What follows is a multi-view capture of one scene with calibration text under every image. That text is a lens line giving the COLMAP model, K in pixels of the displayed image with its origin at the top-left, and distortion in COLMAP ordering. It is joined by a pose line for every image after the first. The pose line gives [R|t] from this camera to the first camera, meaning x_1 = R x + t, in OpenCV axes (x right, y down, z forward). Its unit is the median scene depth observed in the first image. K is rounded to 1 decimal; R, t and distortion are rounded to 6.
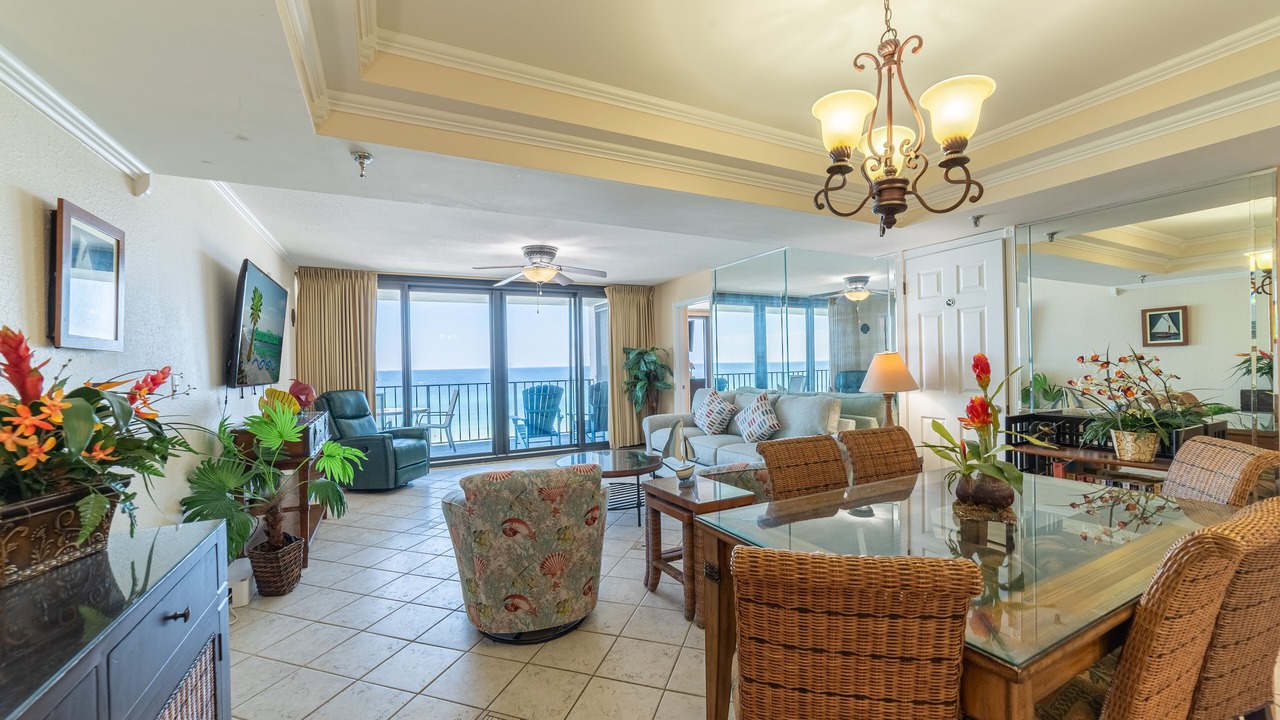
lens RADIAL K [[498.8, 0, 642.5], [0, 498.8, 359.7], [0, 0, 1]] dist [-0.007890, 0.004266]
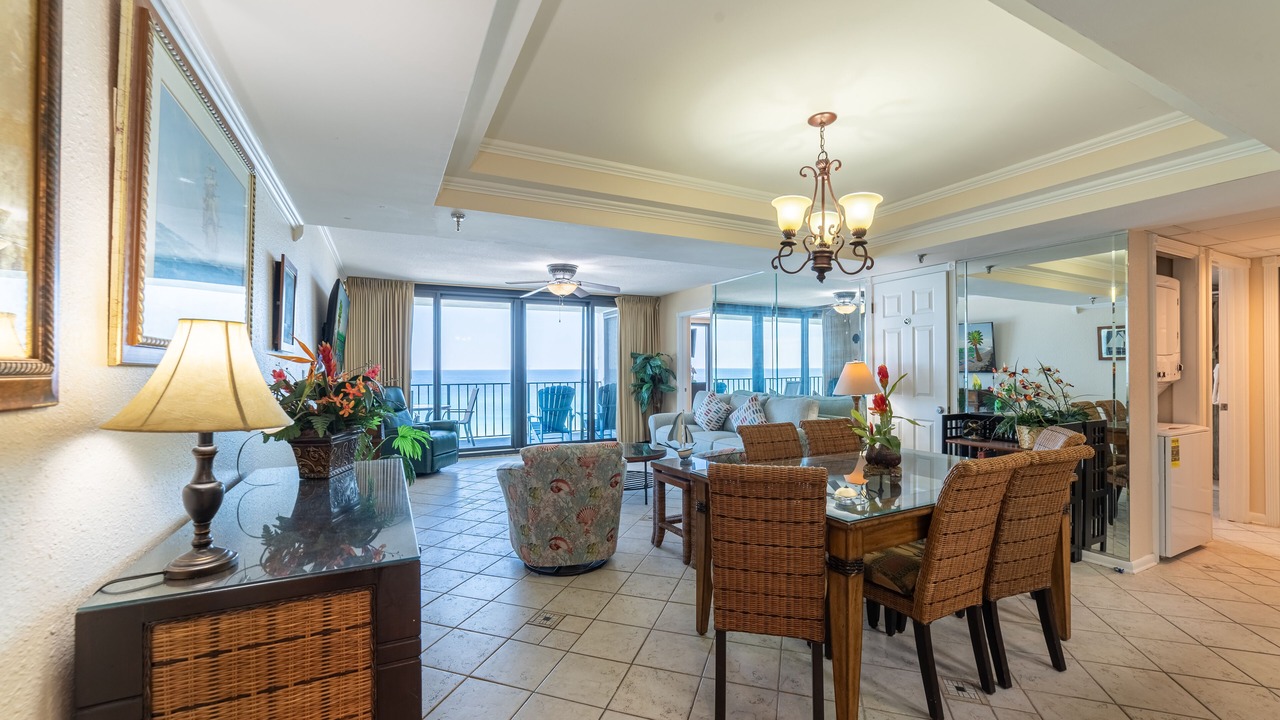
lens RADIAL K [[498.8, 0, 647.1], [0, 498.8, 358.4], [0, 0, 1]] dist [-0.007890, 0.004266]
pose [[0.999841, 0.017457, 0.003742, -0.020662], [-0.017417, 0.999792, -0.010577, -0.001763], [-0.003926, 0.010511, 0.999937, -0.277919]]
